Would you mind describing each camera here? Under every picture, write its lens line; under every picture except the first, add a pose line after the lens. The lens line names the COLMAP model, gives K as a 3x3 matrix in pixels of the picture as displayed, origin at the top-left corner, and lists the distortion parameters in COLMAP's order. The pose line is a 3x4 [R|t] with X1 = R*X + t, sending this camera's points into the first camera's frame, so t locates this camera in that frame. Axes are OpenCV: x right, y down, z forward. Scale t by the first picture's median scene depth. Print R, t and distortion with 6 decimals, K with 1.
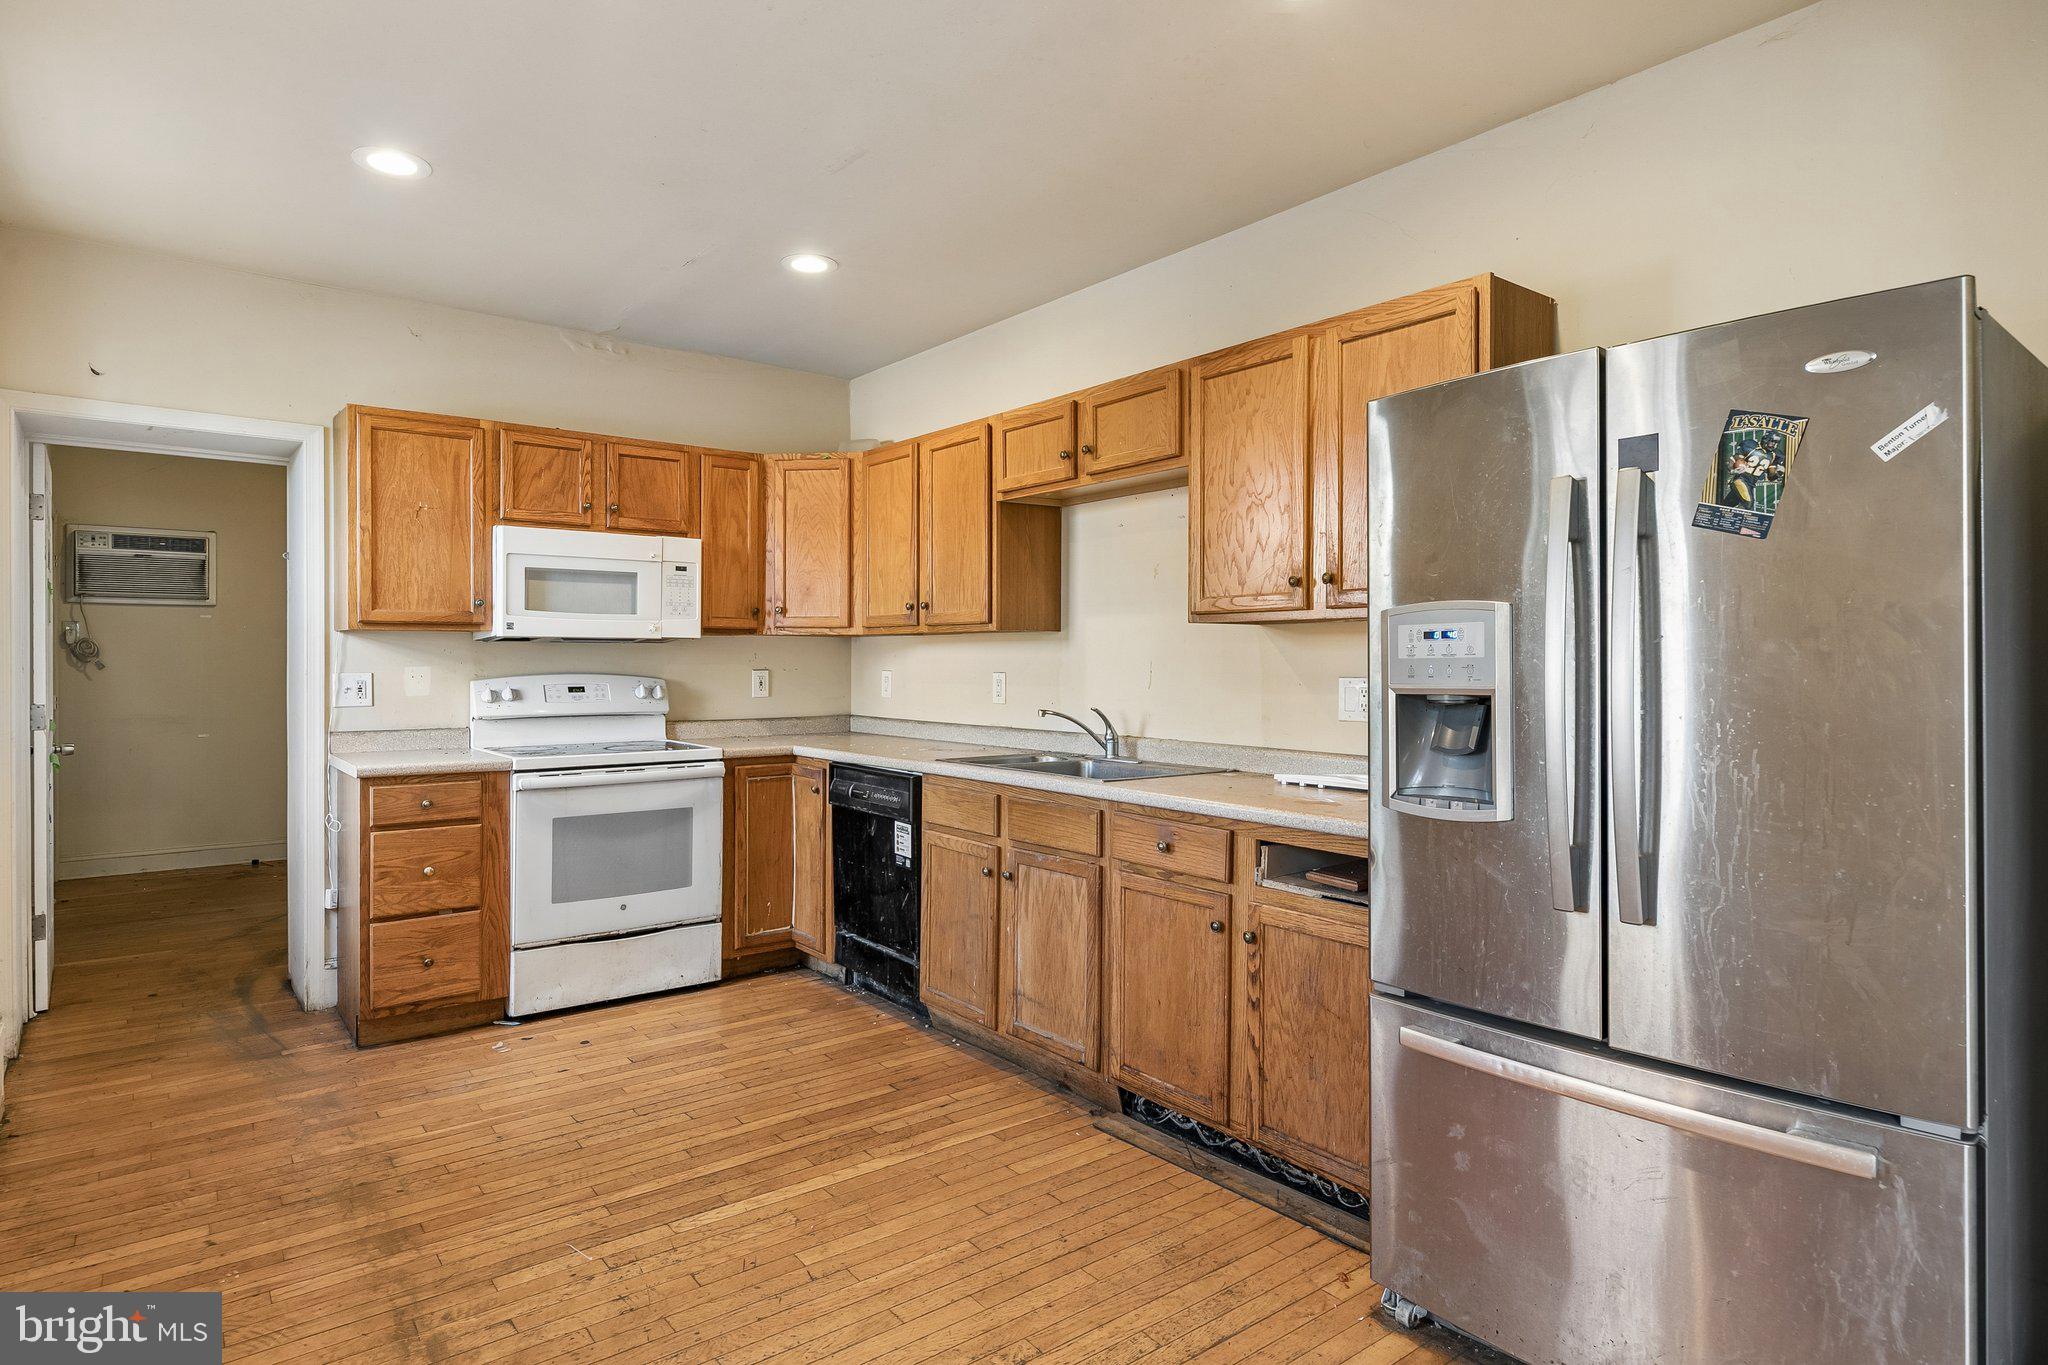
lens RADIAL K [[1118.0, 0, 1010.8], [0, 1118.0, 665.7], [0, 0, 1]] dist [0.001256, 0.001117]
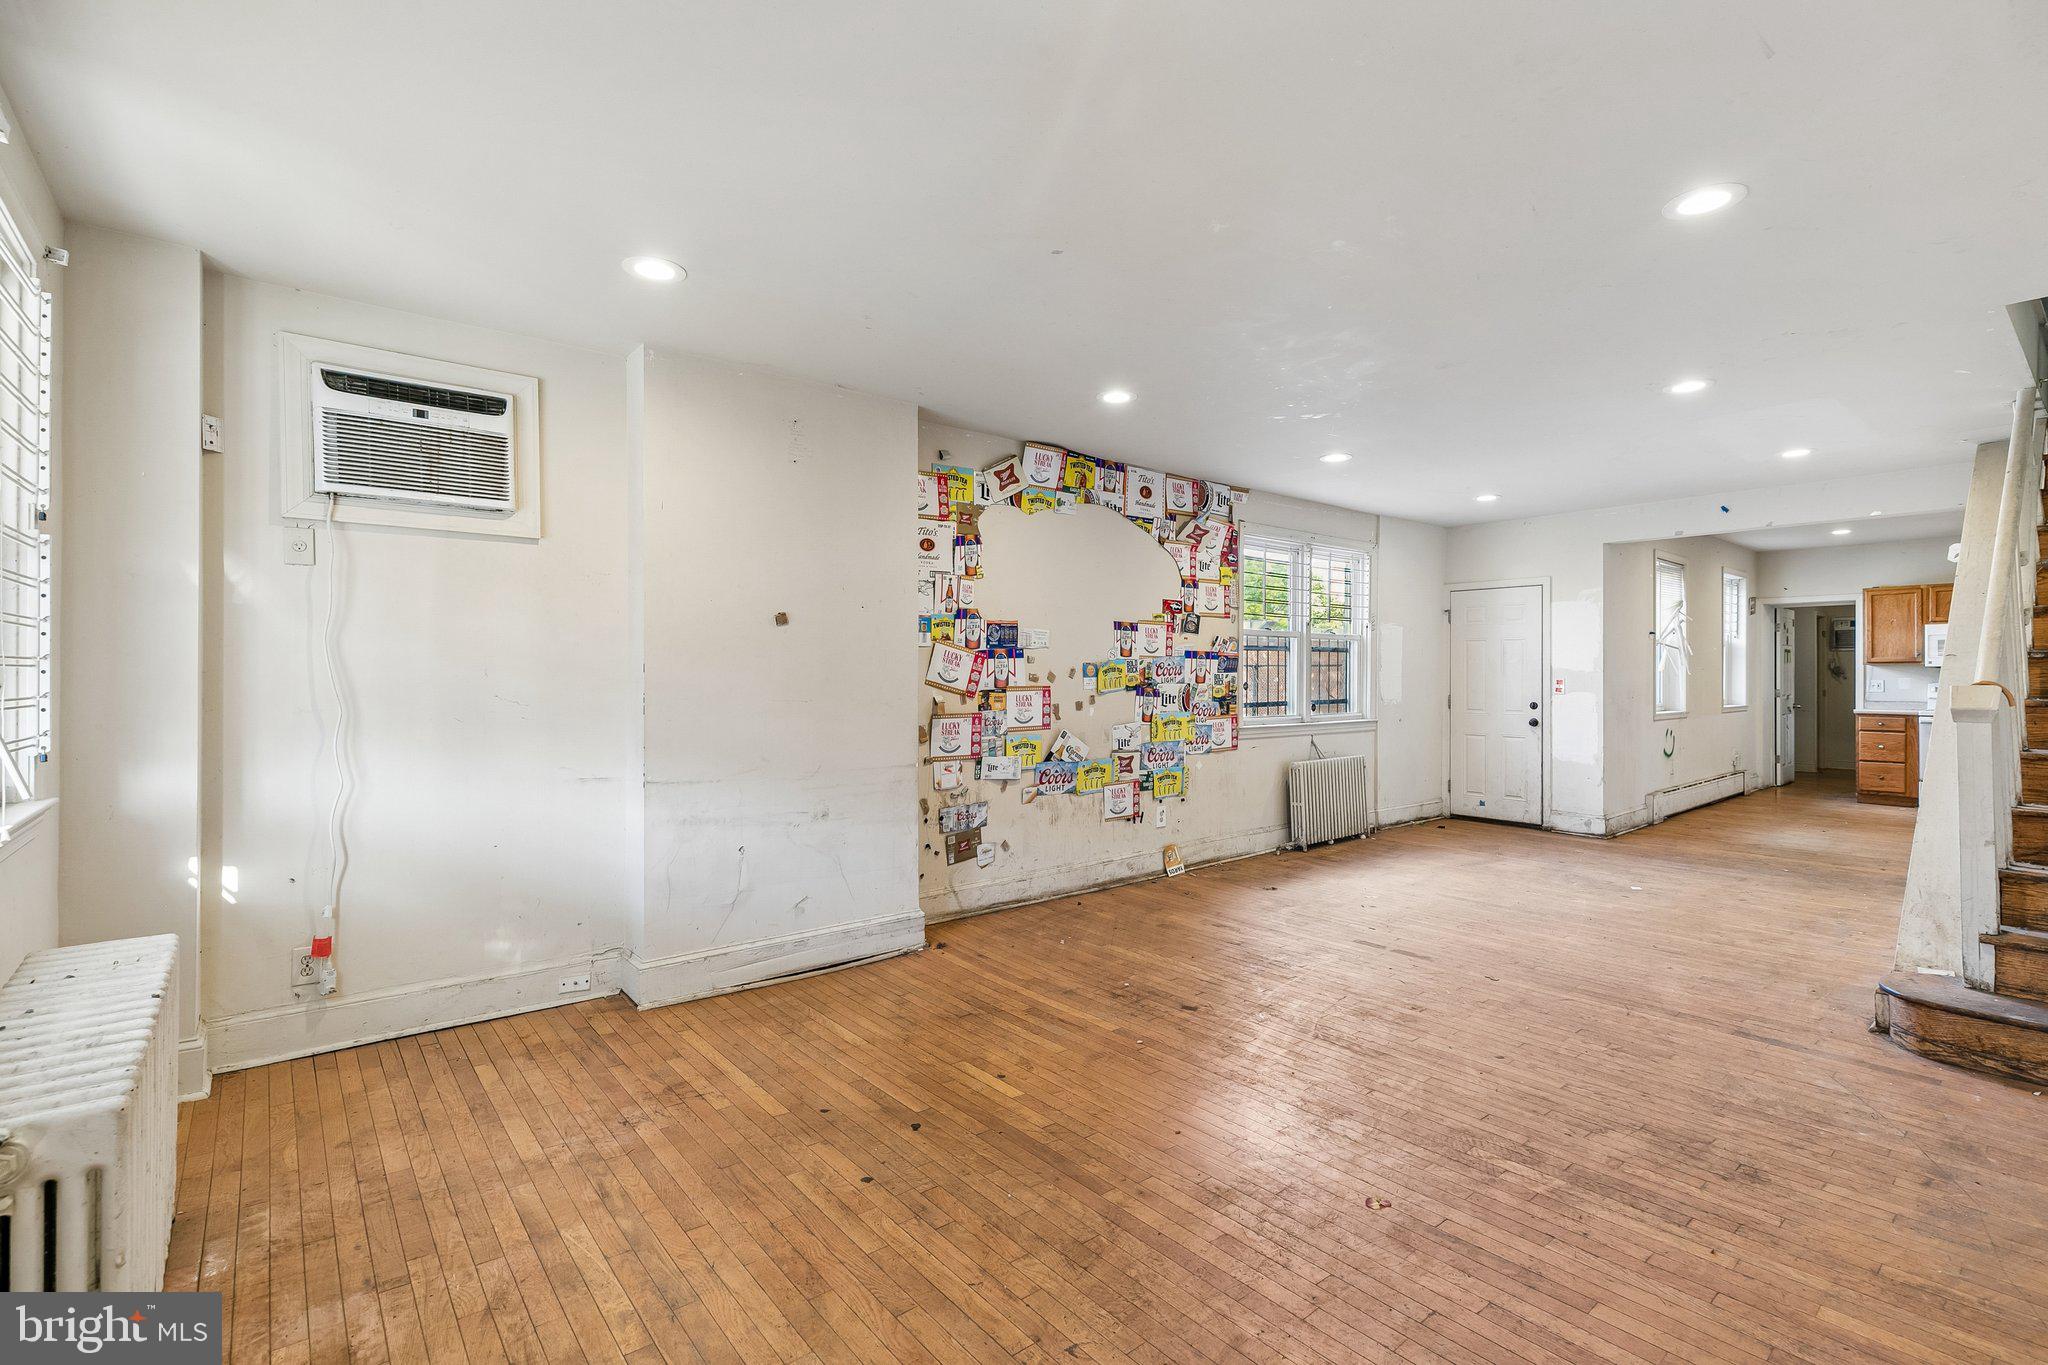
lens RADIAL K [[920.5, 0, 1021.3], [0, 920.5, 676.9], [0, 0, 1]] dist [0.003721, -0.000119]
pose [[0.027782, 0.000386, -0.999614, 1.815294], [-0.004559, 0.999990, 0.000259, 0.008425], [0.999604, 0.004550, 0.027784, -1.310835]]
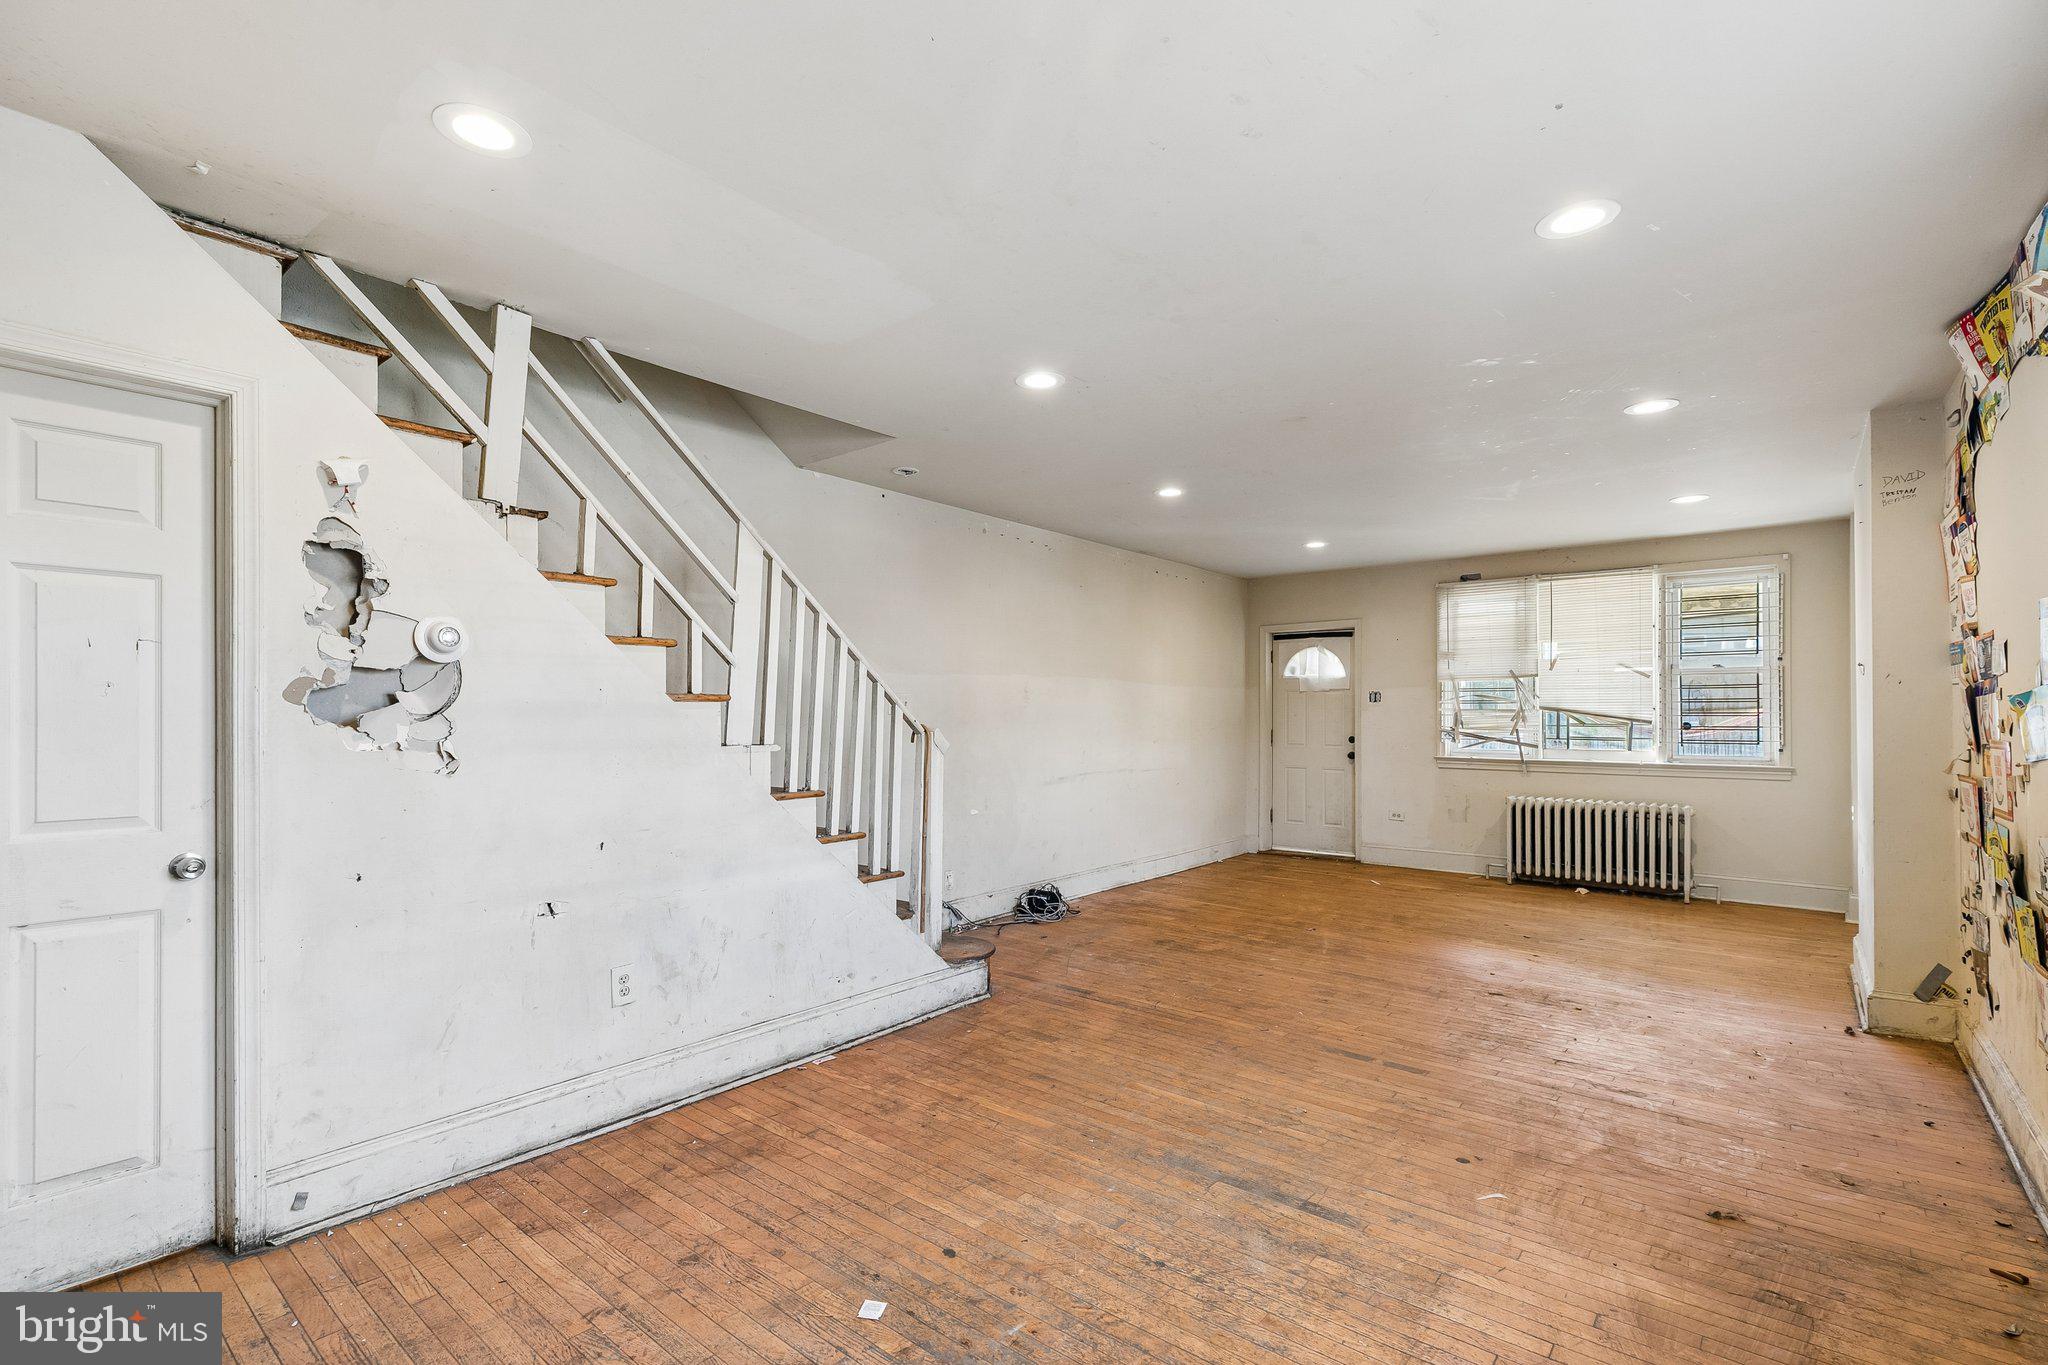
lens RADIAL K [[930.6, 0, 1011.2], [0, 930.6, 702.5], [0, 0, 1]] dist [0.003002, 0.000037]
pose [[-0.213400, 0.012251, 0.976888, -0.195507], [0.004052, 0.999924, -0.011655, -0.004203], [-0.976956, 0.001472, -0.213434, -0.241437]]
